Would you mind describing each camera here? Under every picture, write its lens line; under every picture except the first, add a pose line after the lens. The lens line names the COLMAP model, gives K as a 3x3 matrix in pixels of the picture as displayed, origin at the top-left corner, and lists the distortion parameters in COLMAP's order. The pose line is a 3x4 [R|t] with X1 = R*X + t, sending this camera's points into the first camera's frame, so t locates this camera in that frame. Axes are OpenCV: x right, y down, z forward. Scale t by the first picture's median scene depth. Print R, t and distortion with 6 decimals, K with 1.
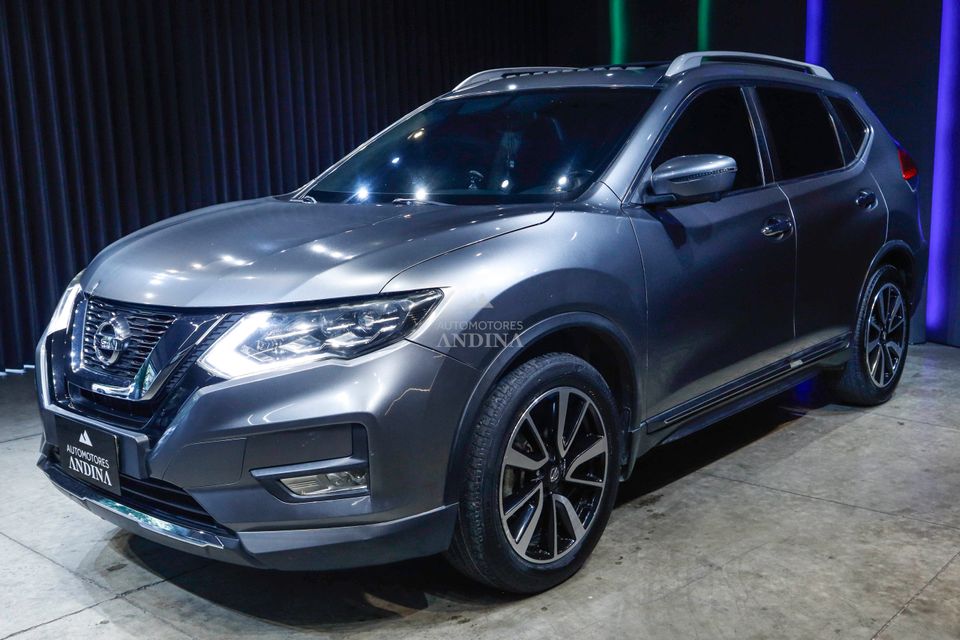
lens RADIAL K [[985.2, 0, 478.0], [0, 985.2, 320.4], [0, 0, 1]] dist [-0.001731, 0.000000]
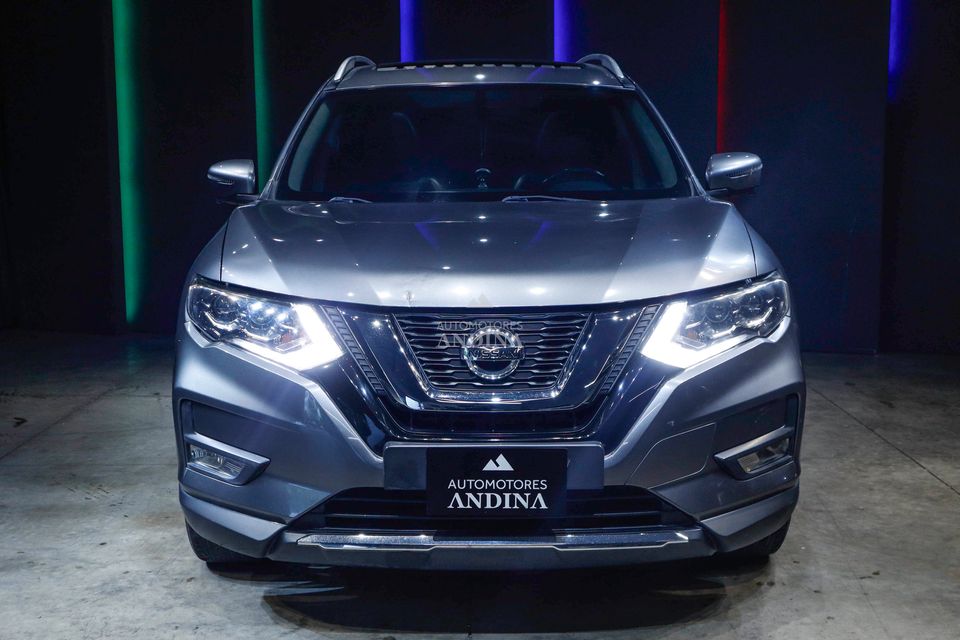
lens RADIAL K [[1281.3, 0, 480.8], [0, 1281.3, 319.2], [0, 0, 1]] dist [0.073736, 0.000000]
pose [[0.739399, -0.070344, 0.669583, -1.136687], [0.100085, 0.994961, -0.005995, -0.002976], [-0.665787, 0.071448, 0.742713, 0.148368]]
